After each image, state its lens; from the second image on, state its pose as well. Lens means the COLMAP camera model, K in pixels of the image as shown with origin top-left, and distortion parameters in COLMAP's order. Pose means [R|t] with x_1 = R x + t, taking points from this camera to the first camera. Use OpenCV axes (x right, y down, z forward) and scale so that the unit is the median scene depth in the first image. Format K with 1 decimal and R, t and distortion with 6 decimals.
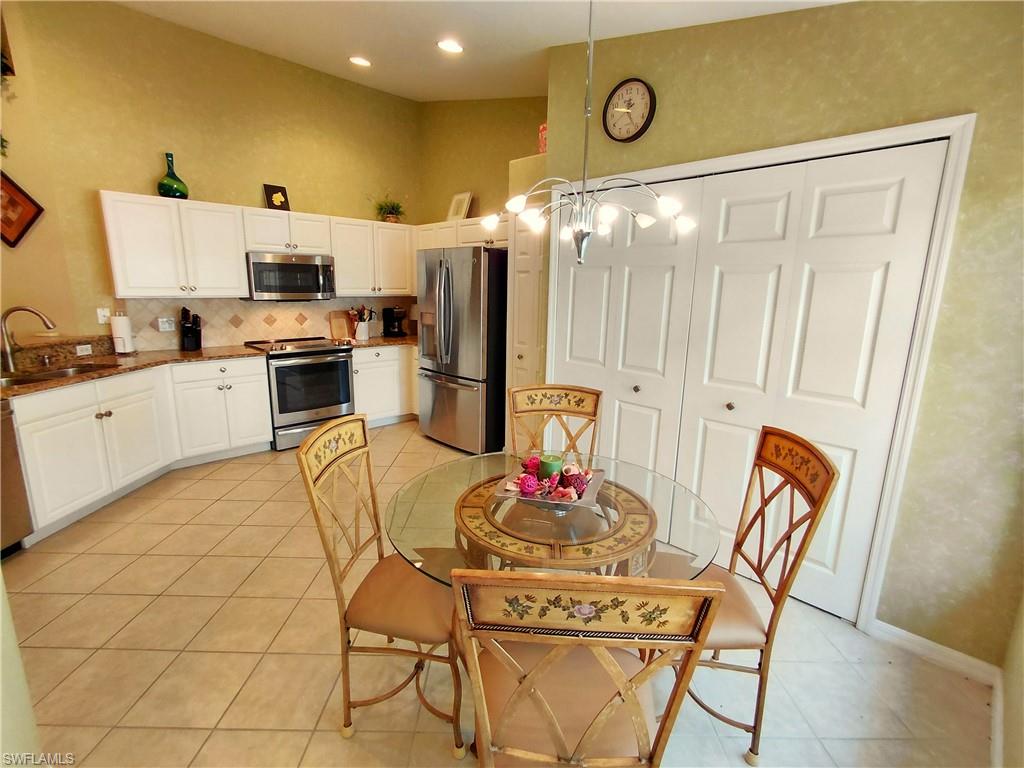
lens RADIAL K [[475.8, 0, 509.0], [0, 475.8, 382.0], [0, 0, 1]] dist [-0.007357, 0.002691]
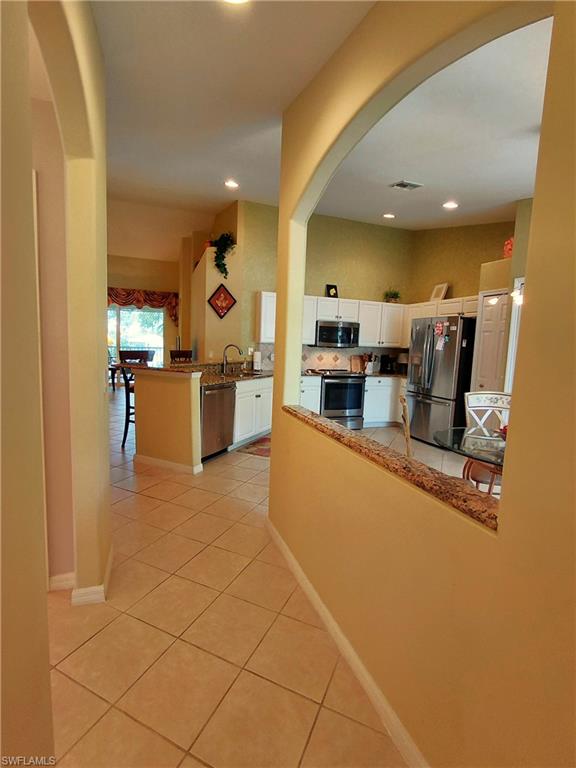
lens RADIAL K [[356.9, 0, 287.9], [0, 356.9, 379.2], [0, 0, 1]] dist [-0.007357, 0.002691]
pose [[0.911287, 0.060162, -0.407353, -0.073474], [-0.105882, 0.990241, -0.090618, 0.089412], [0.397926, 0.125710, 0.908764, -0.276048]]
